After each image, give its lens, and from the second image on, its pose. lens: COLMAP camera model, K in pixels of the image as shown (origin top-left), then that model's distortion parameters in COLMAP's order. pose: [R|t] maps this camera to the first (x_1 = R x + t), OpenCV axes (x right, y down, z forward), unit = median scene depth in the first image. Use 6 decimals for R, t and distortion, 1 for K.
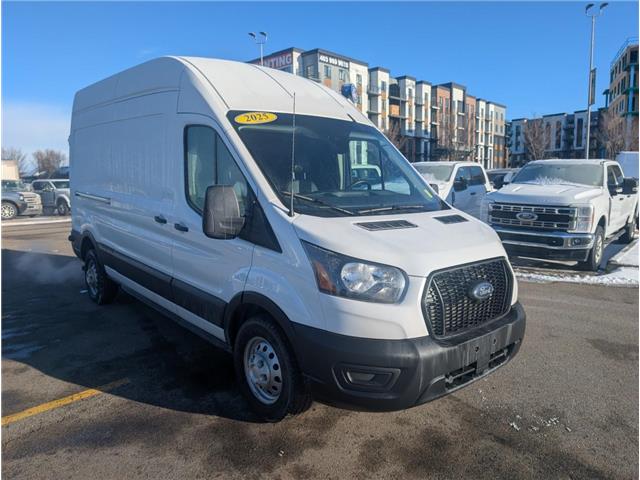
lens RADIAL K [[461.2, 0, 316.7], [0, 461.2, 243.2], [0, 0, 1]] dist [0.008371, -0.008569]
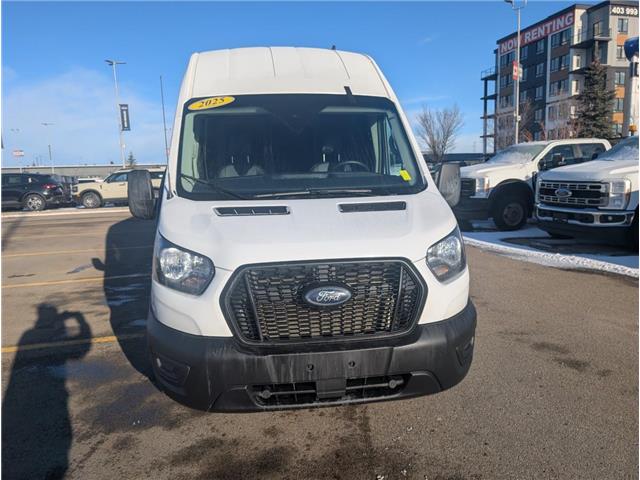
lens RADIAL K [[461.2, 0, 319.0], [0, 461.2, 238.8], [0, 0, 1]] dist [0.008371, -0.008569]
pose [[0.831428, 0.064836, -0.551837, 0.645977], [-0.050914, 0.997880, 0.040533, -0.023539], [0.553295, -0.005604, 0.832967, 0.272856]]
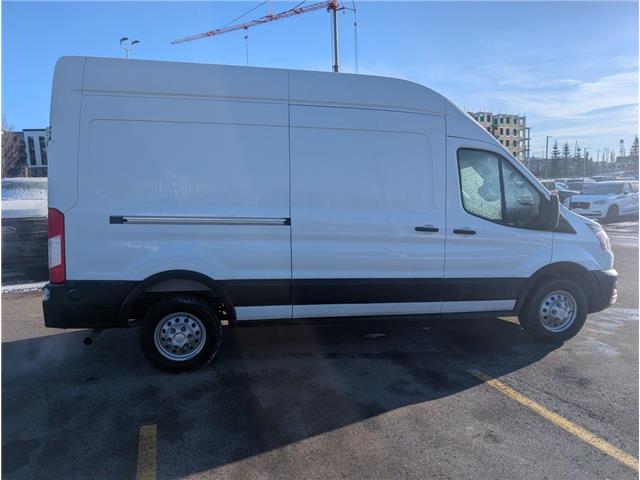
lens RADIAL K [[461.2, 0, 316.7], [0, 461.2, 237.7], [0, 0, 1]] dist [0.008371, -0.008569]
pose [[0.509192, -0.094558, 0.855443, -1.580510], [0.133000, 0.990652, 0.030337, -0.111182], [-0.850314, 0.098327, 0.517008, 0.730359]]
